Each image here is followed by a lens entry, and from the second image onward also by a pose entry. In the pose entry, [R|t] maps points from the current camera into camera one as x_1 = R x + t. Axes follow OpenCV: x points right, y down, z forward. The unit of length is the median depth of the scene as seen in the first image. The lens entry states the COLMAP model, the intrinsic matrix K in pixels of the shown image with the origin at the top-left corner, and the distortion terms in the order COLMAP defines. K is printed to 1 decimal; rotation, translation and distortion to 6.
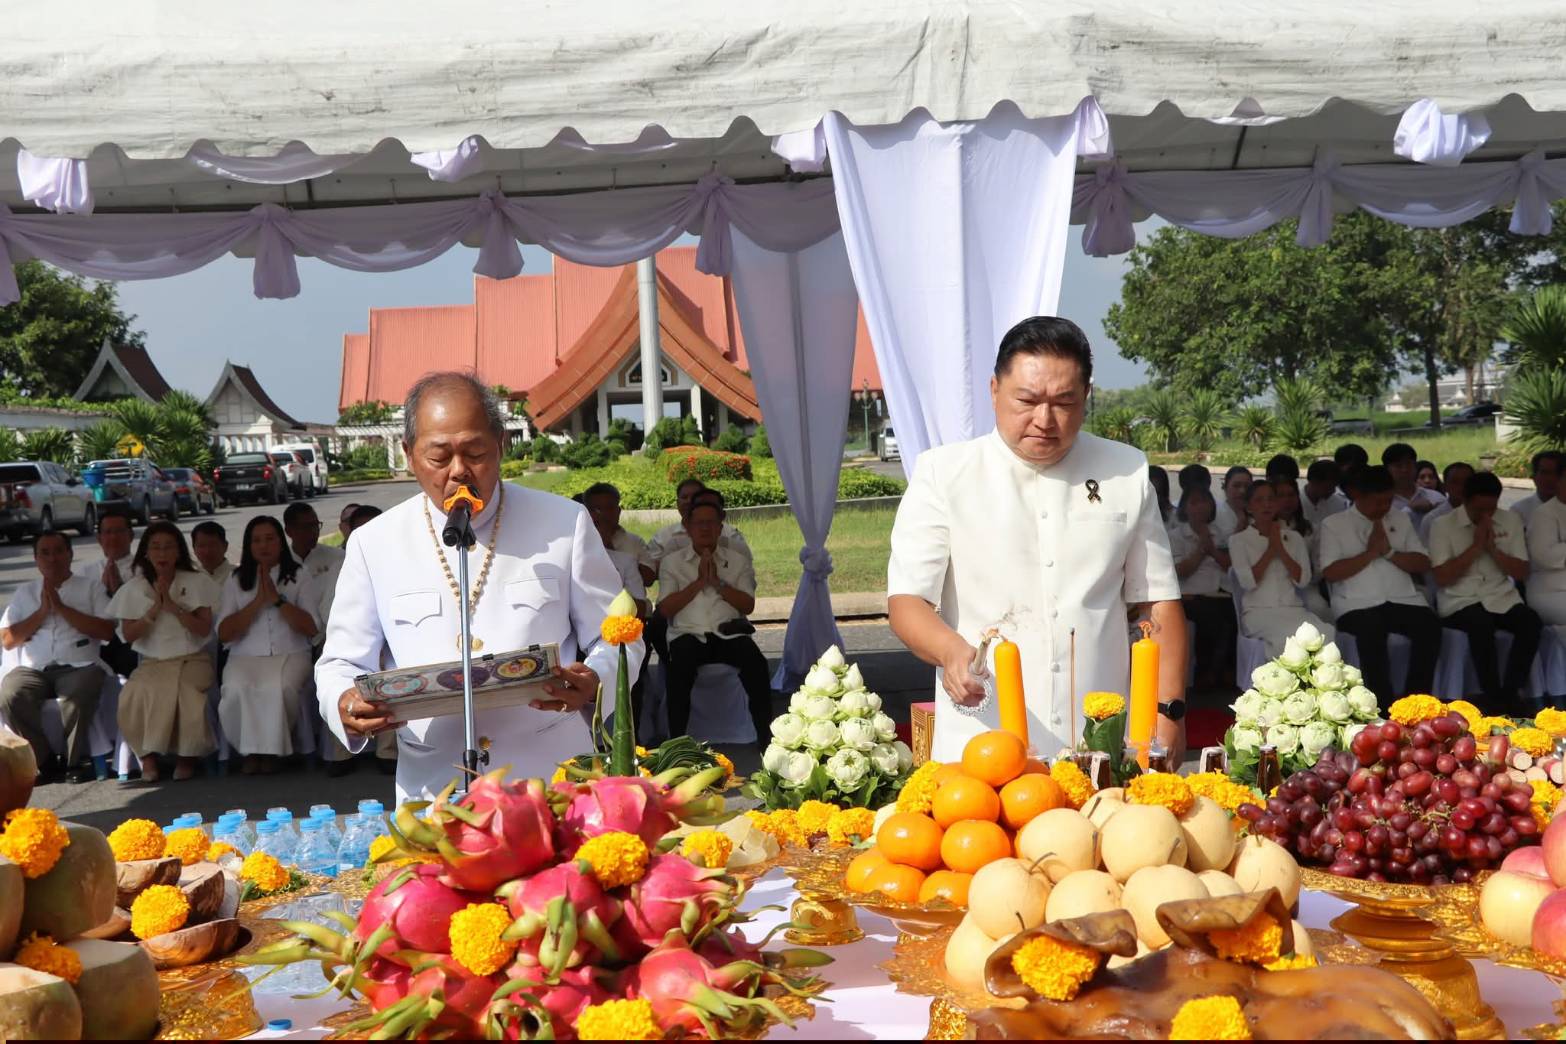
lens RADIAL K [[2176.6, 0, 782.6], [0, 2176.6, 536.4], [0, 0, 1]] dist [-0.000902, 0.509680]
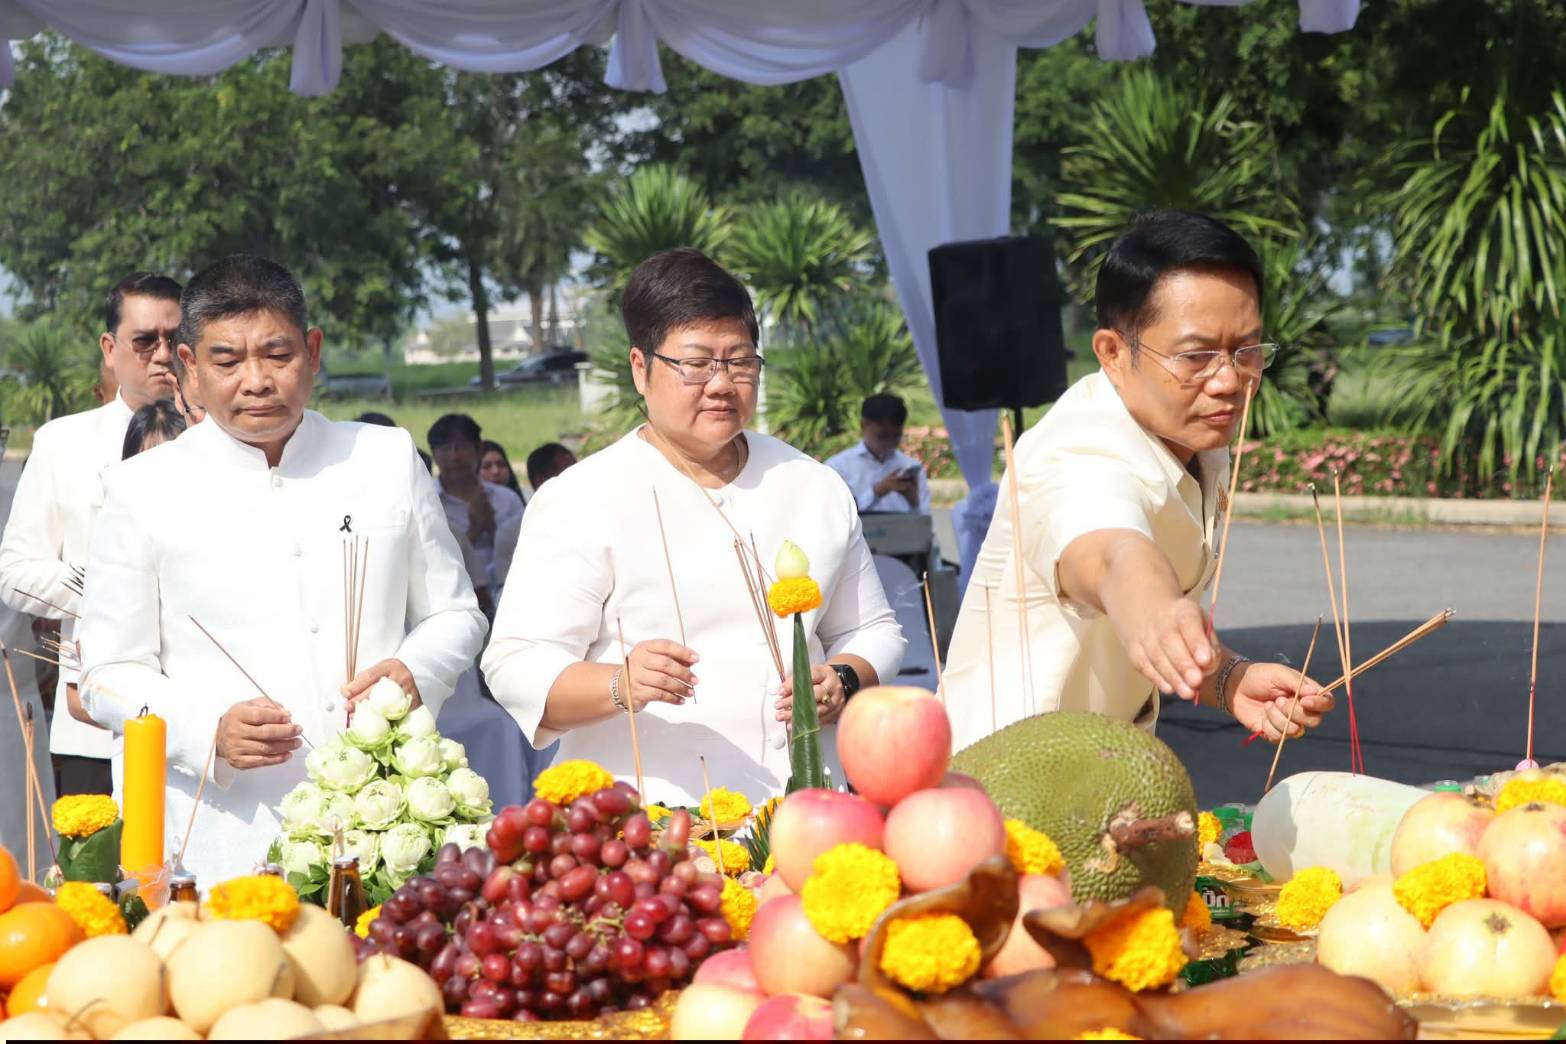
lens RADIAL K [[3901.0, 0, 775.0], [0, 3901.0, 542.9], [0, 0, 1]] dist [0.405005, 1.082277]
pose [[0.930304, -0.016391, 0.366423, -0.058718], [0.020251, 0.999773, -0.006693, 0.005523], [-0.366230, 0.013647, 0.930424, -0.110246]]
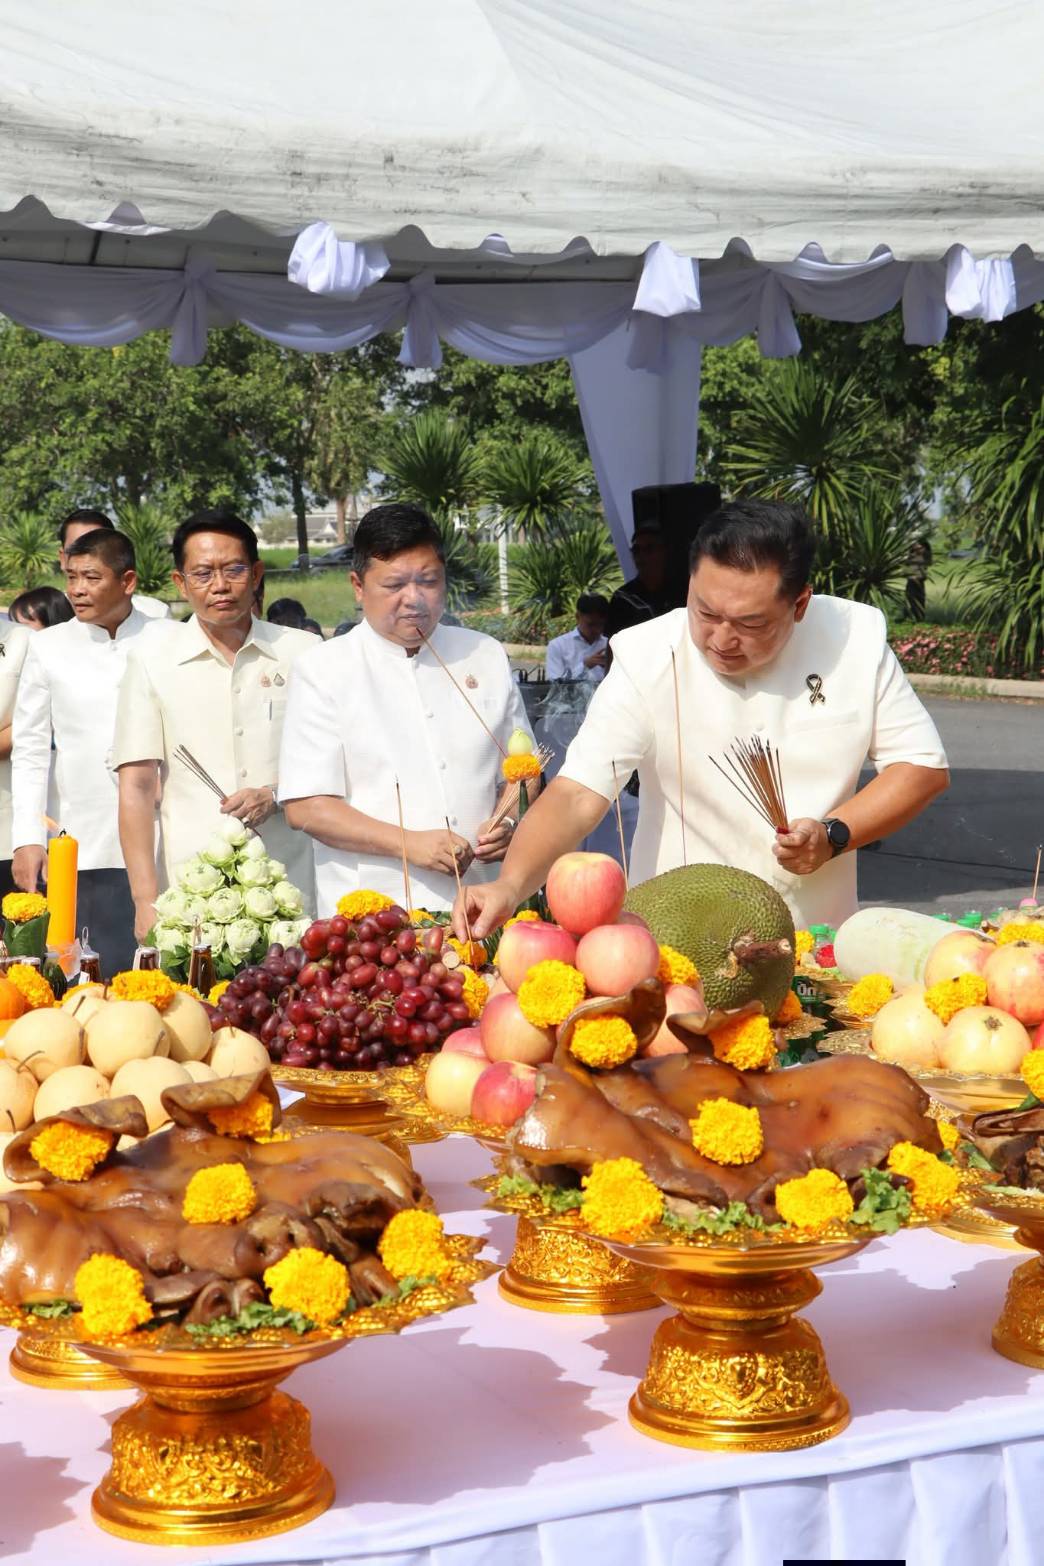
lens RADIAL K [[2941.7, 0, 522.0], [0, 2941.7, 783.0], [0, 0, 1]] dist [0.233542, -0.018786]
pose [[0.929227, -0.000775, 0.369509, -0.077283], [-0.012608, 0.999349, 0.033805, -0.013124], [-0.369294, -0.036071, 0.928612, -0.160007]]
